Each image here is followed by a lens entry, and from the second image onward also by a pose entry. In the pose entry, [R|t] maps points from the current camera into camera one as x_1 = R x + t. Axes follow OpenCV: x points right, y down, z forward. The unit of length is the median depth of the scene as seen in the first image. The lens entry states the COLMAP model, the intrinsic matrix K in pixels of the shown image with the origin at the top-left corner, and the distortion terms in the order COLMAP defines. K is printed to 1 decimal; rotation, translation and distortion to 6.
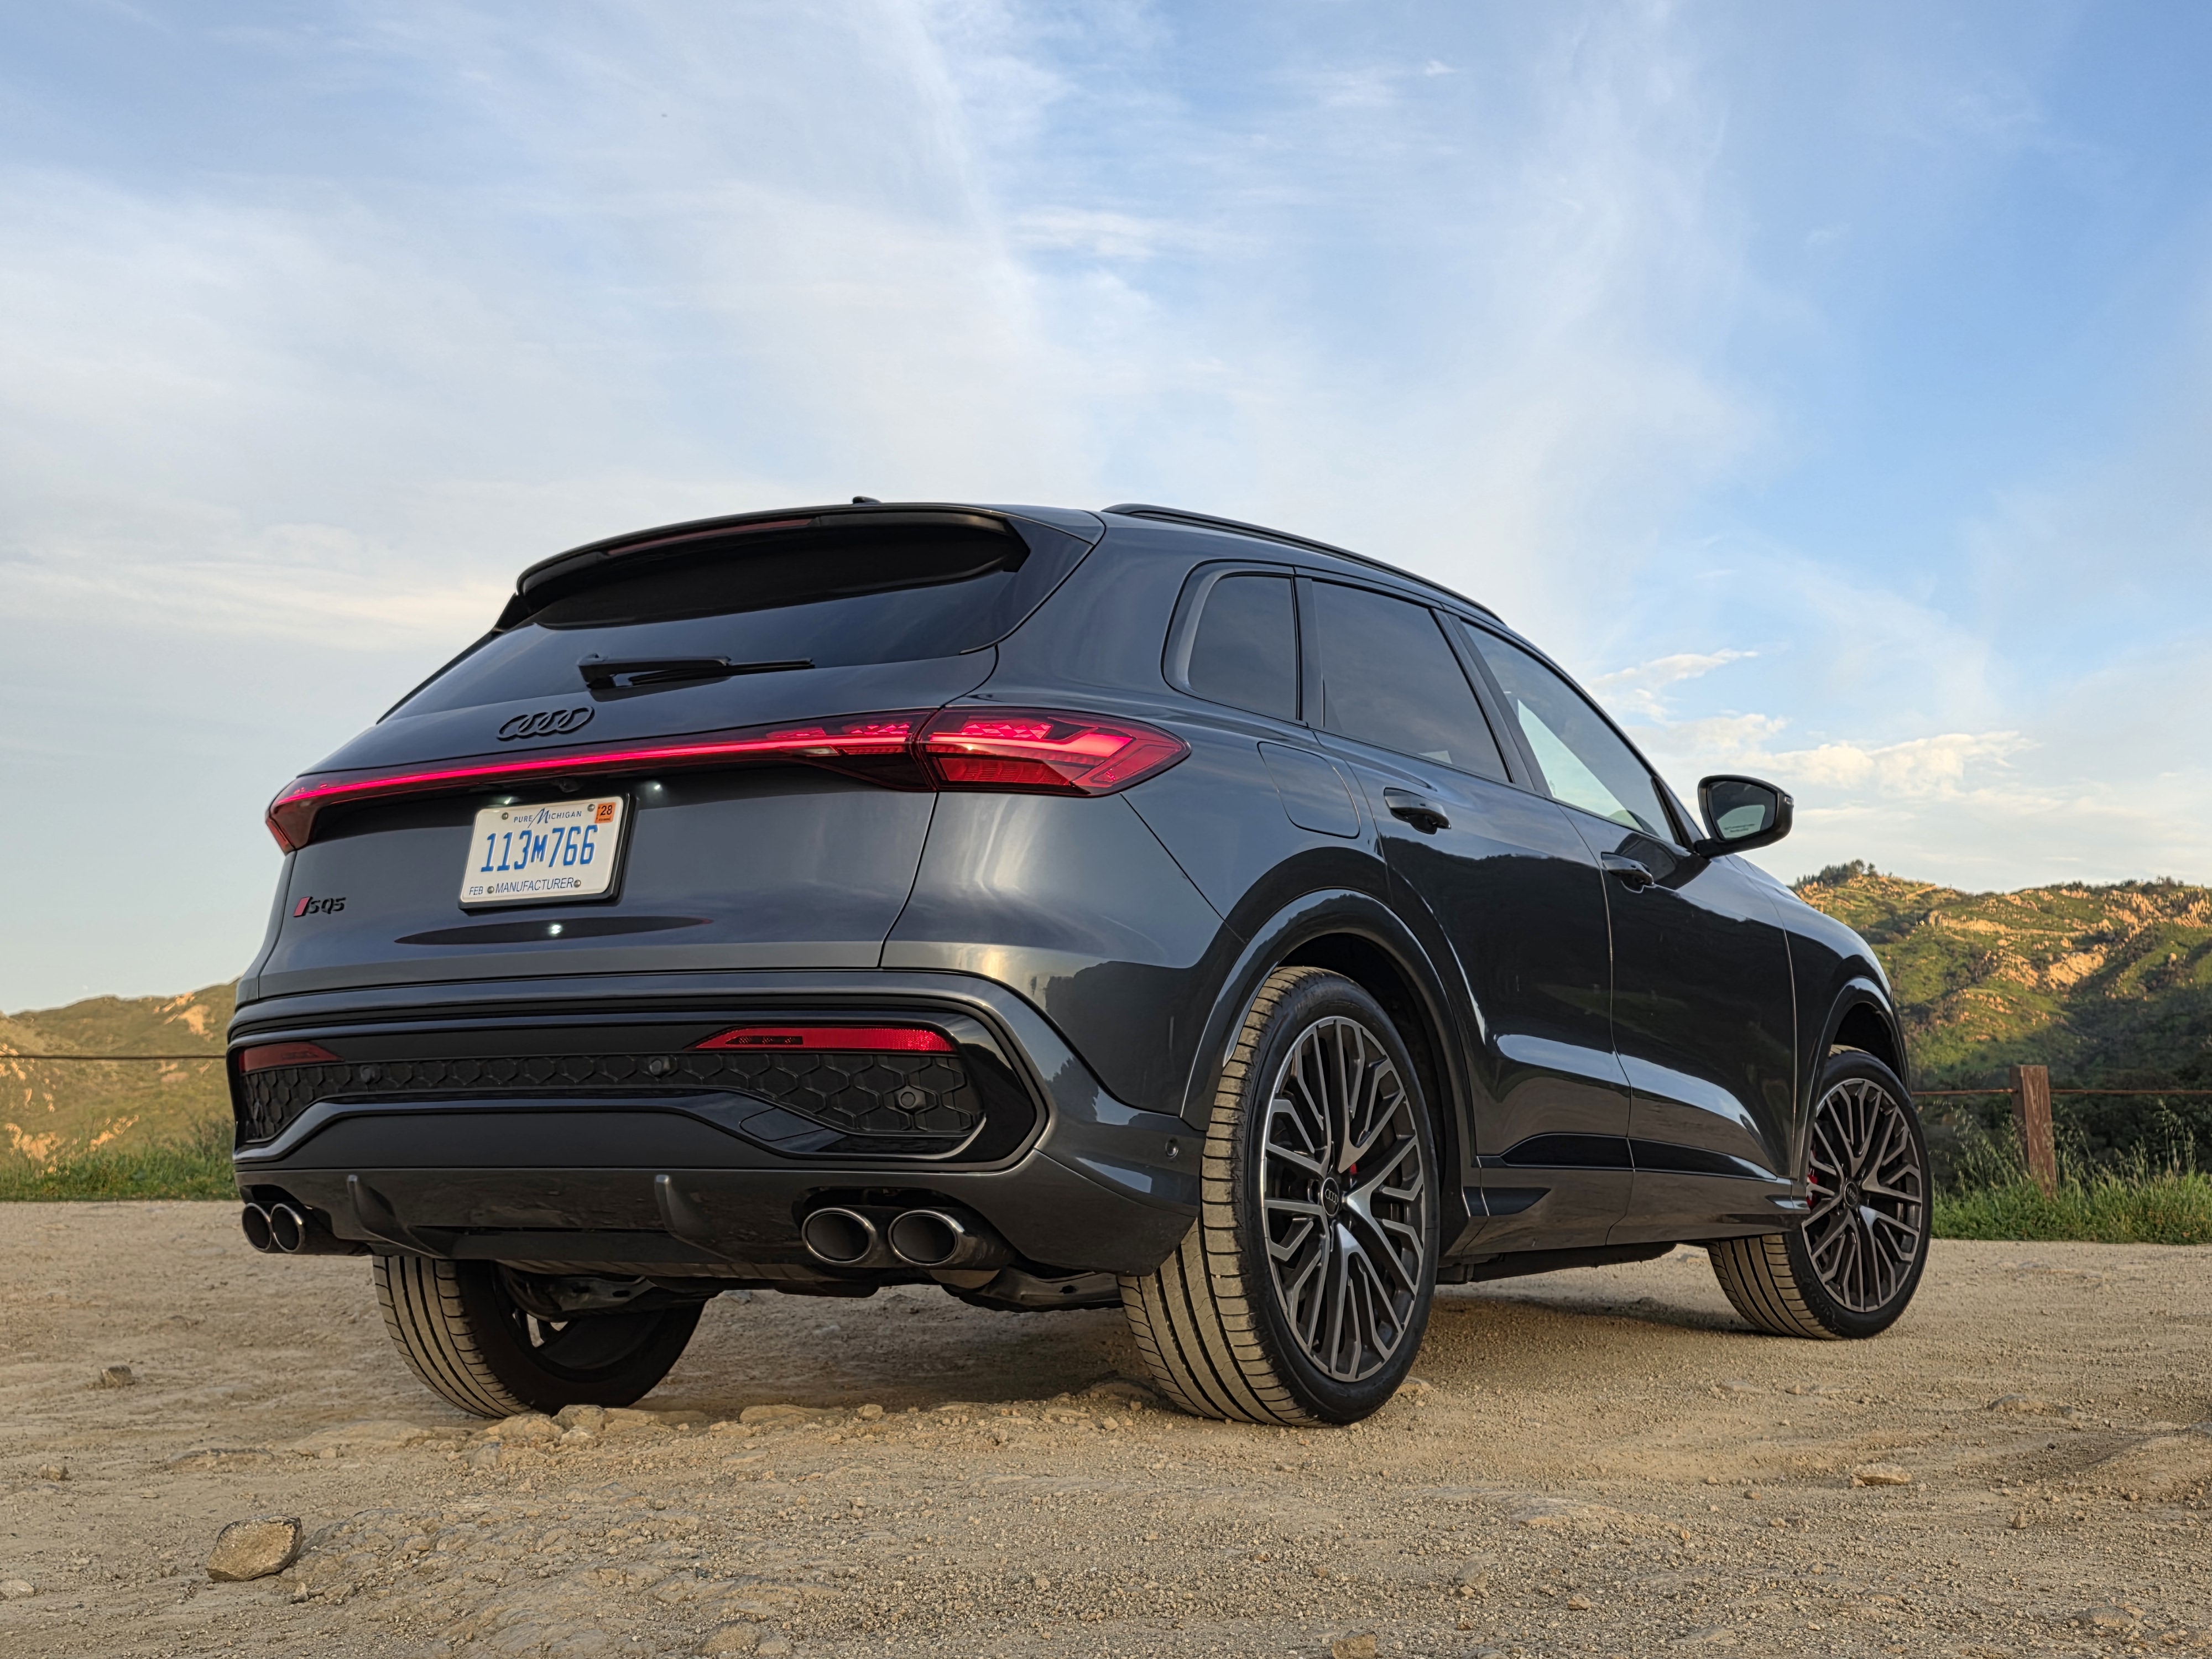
lens RADIAL K [[2562.3, 0, 1091.0], [0, 2562.3, 823.6], [0, 0, 1]] dist [0.059907, 0.000000]
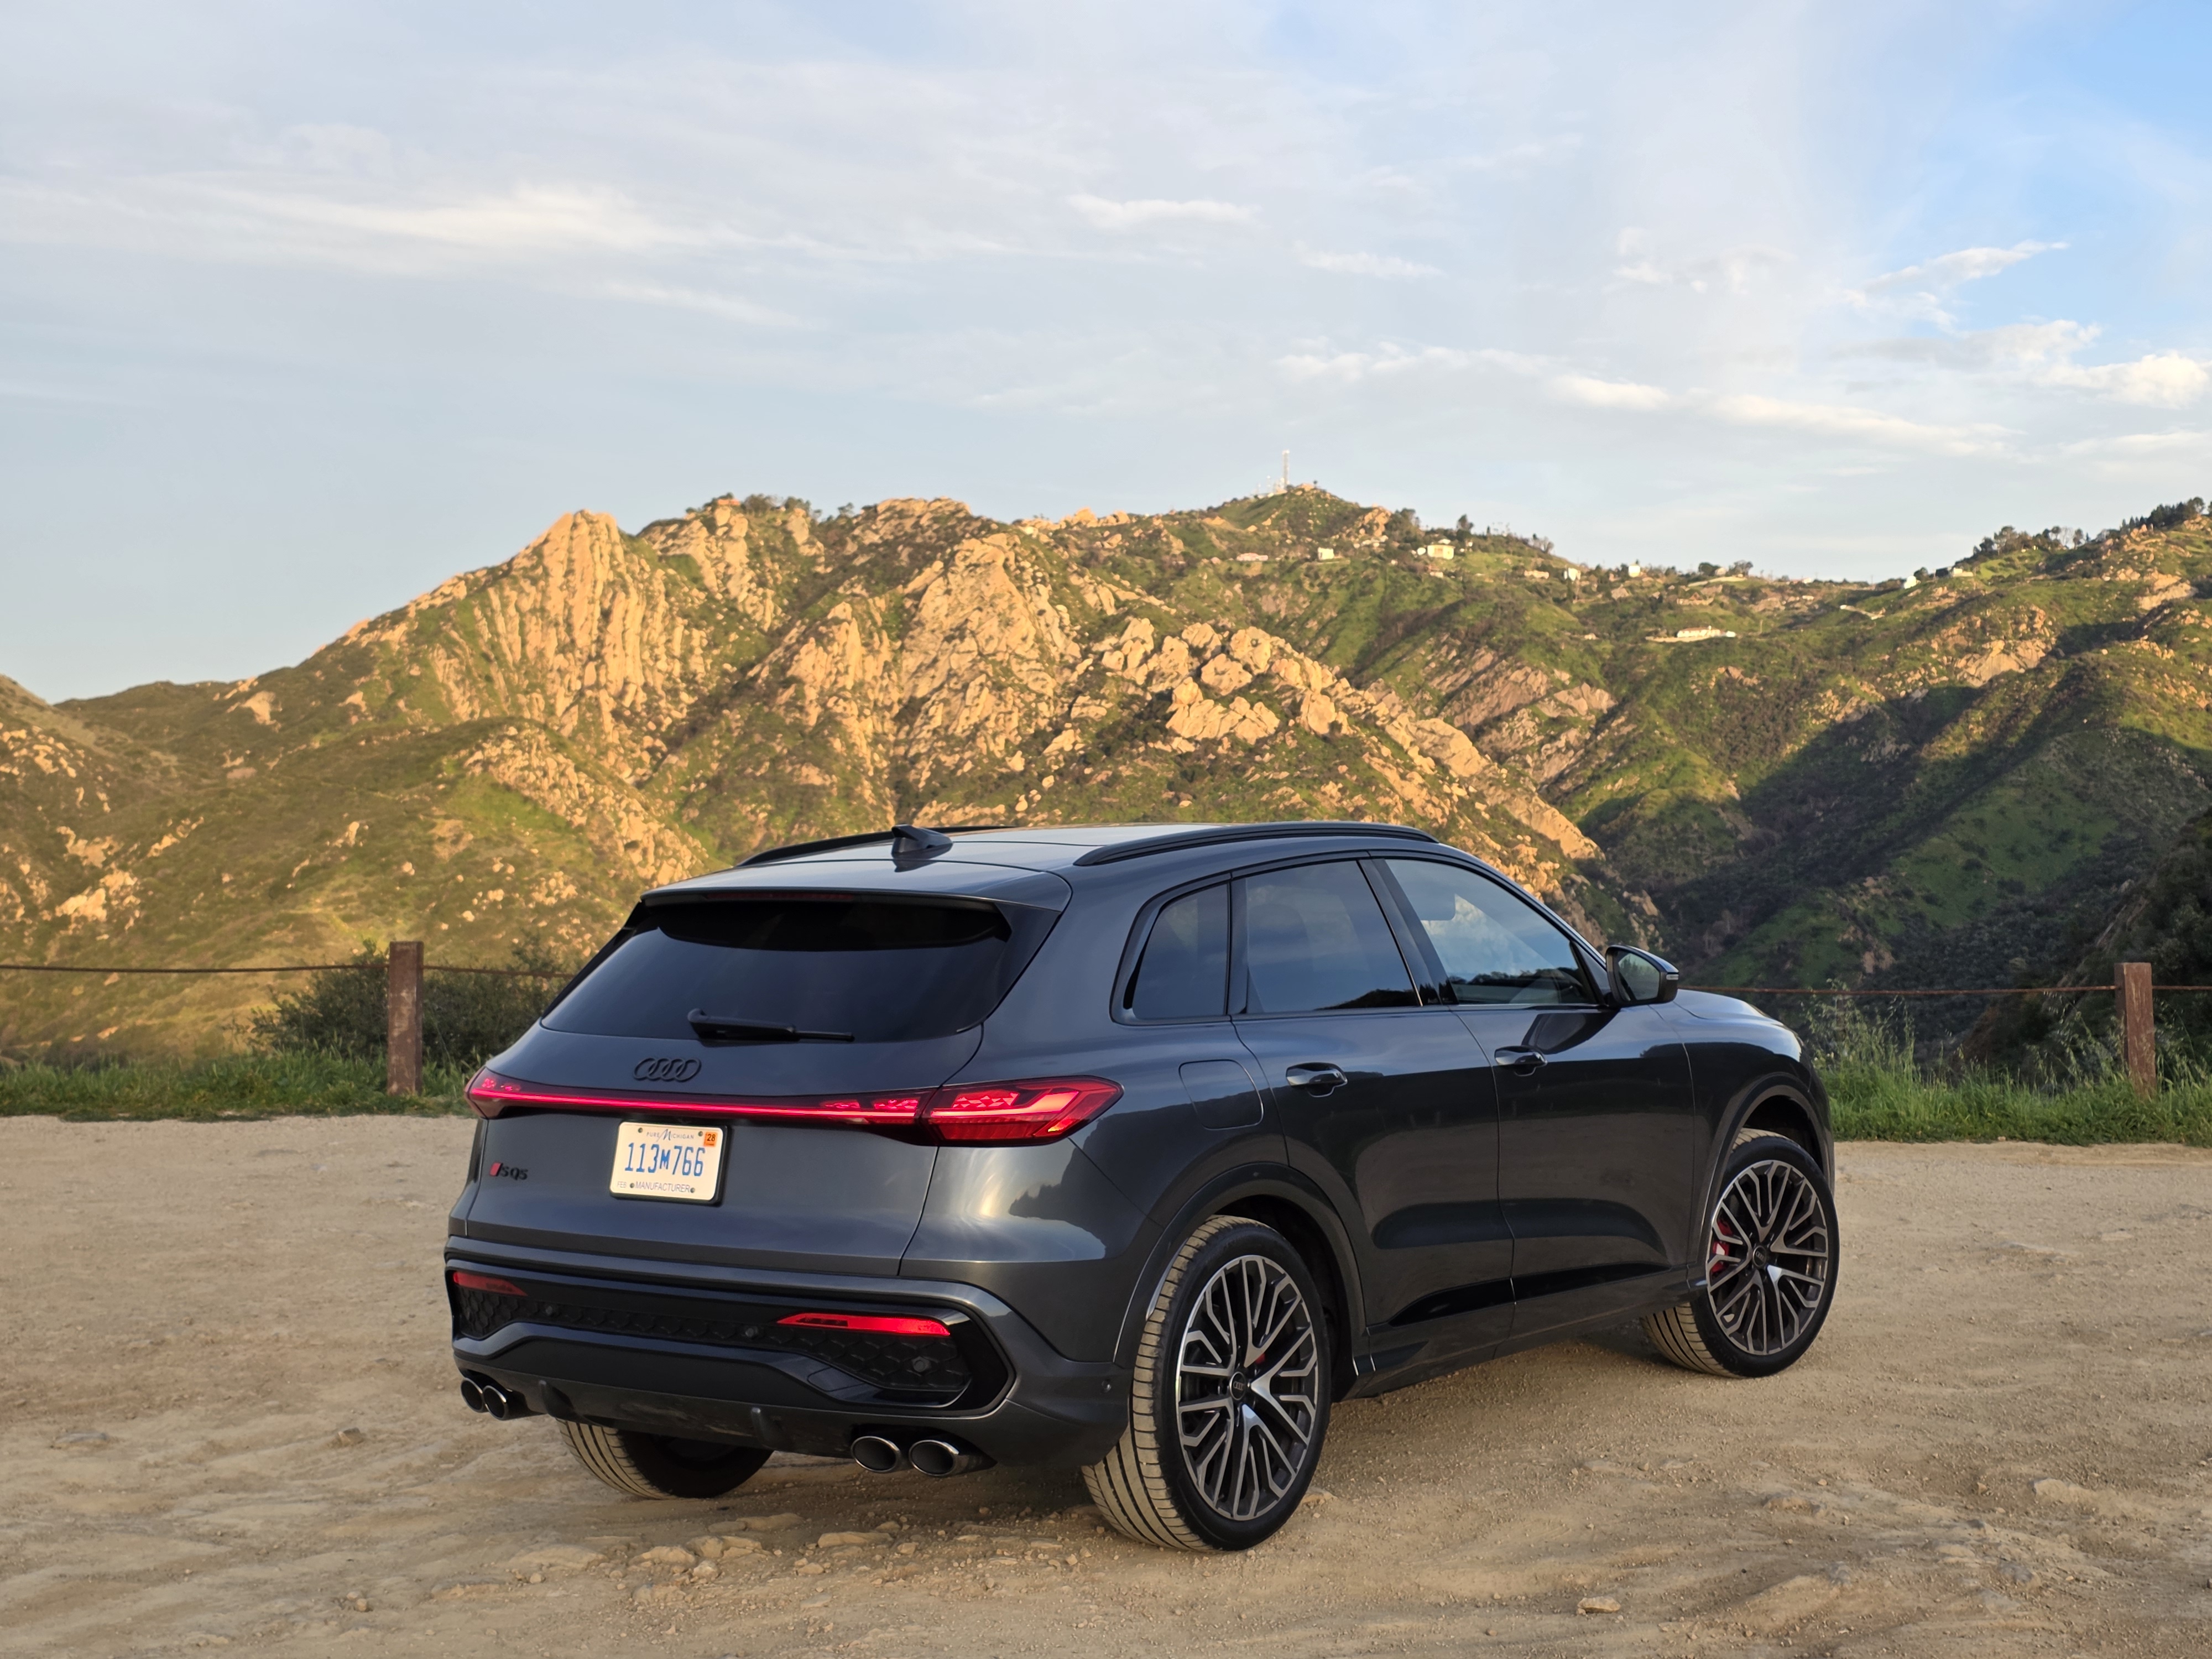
lens RADIAL K [[2972.6, 0, 1119.7], [0, 2972.6, 838.0], [0, 0, 1]] dist [0.078476, 0.000000]
pose [[0.998510, -0.007694, -0.054022, 0.119292], [0.014244, 0.992437, 0.121928, -0.346527], [0.052676, -0.122516, 0.991068, -0.563622]]
